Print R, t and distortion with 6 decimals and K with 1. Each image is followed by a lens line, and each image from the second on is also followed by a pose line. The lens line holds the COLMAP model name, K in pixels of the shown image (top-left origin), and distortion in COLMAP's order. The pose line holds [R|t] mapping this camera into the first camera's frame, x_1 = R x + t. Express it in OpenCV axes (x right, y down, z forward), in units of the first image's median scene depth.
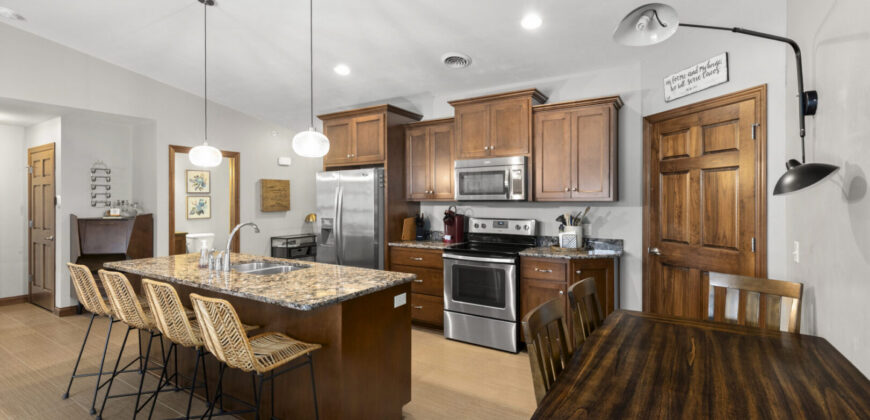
lens RADIAL K [[394.5, 0, 436.6], [0, 394.5, 203.8], [0, 0, 1]] dist [0.004002, 0.001399]
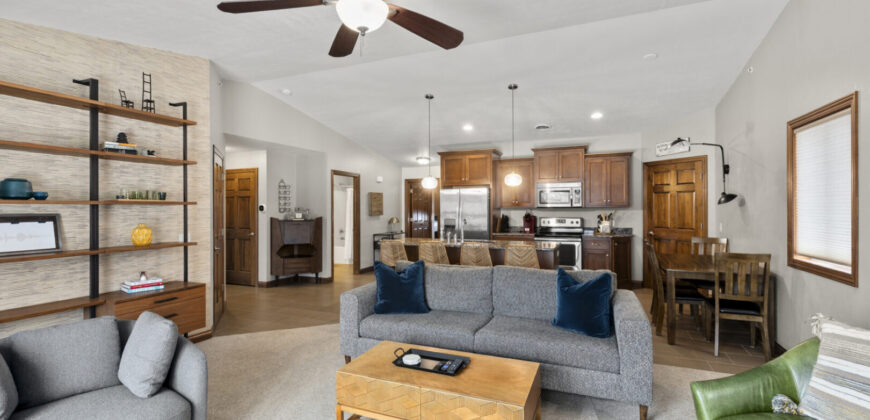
lens RADIAL K [[394.5, 0, 432.6], [0, 394.5, 206.2], [0, 0, 1]] dist [0.004002, 0.001399]
pose [[0.986749, -0.003601, 0.162216, -0.736141], [0.005155, 0.999945, -0.009158, 0.001302], [-0.162174, 0.009873, 0.986713, -0.662491]]
